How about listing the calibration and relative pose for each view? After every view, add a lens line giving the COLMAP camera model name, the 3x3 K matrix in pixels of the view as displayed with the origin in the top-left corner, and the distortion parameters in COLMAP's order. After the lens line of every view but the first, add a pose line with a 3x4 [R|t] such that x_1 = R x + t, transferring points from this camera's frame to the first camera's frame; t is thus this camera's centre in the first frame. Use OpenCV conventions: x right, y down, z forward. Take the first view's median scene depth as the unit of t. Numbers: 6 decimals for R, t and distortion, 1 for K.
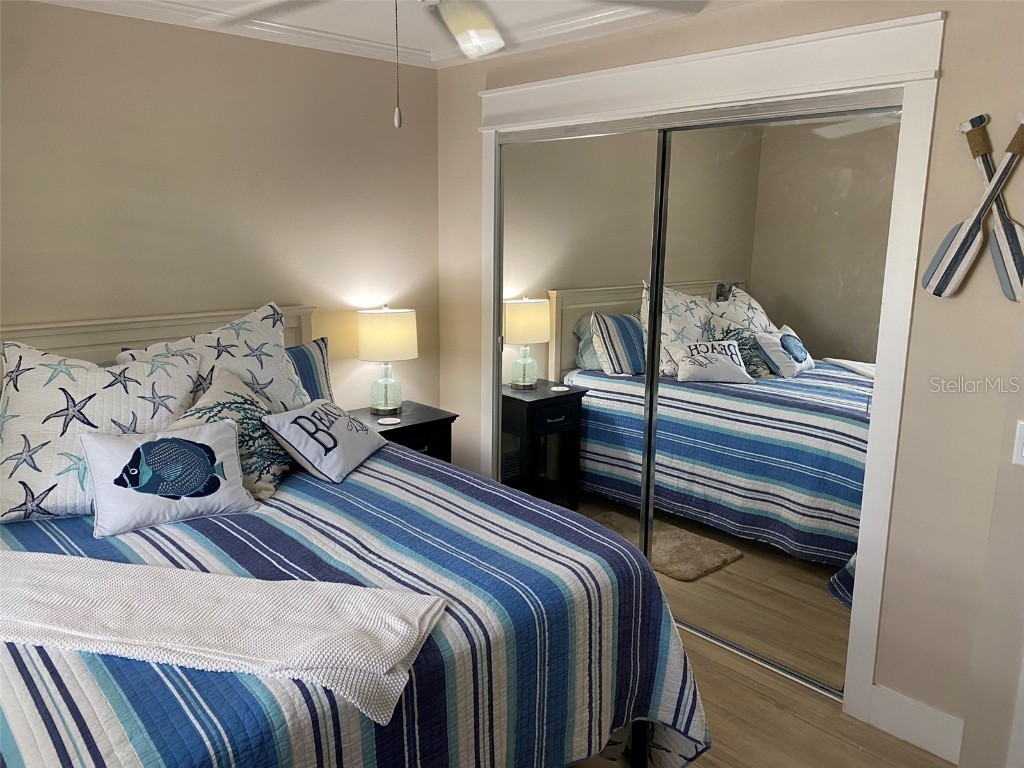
lens RADIAL K [[770.2, 0, 512.0], [0, 770.2, 384.0], [0, 0, 1]] dist [0.057407, -0.094675]
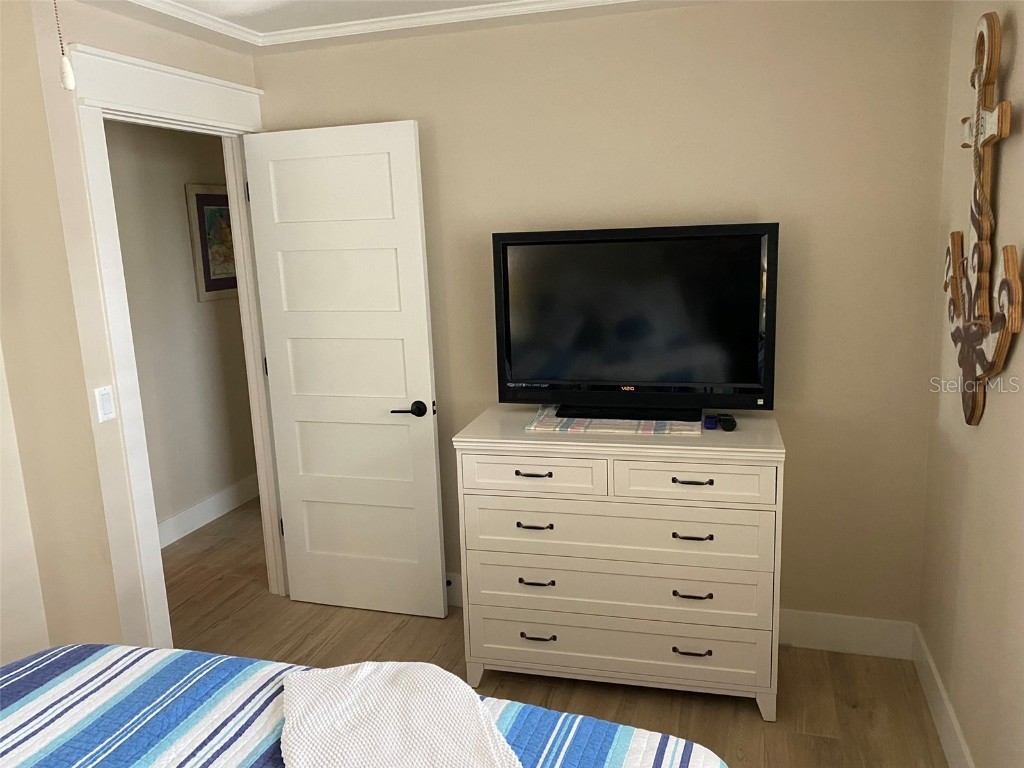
lens RADIAL K [[783.5, 0, 512.0], [0, 783.5, 384.0], [0, 0, 1]] dist [0.043328, -0.049282]
pose [[-0.503162, -0.162642, 0.848749, -0.733742], [0.208193, 0.930391, 0.301709, -0.190597], [-0.838739, 0.328512, -0.434277, 0.863389]]
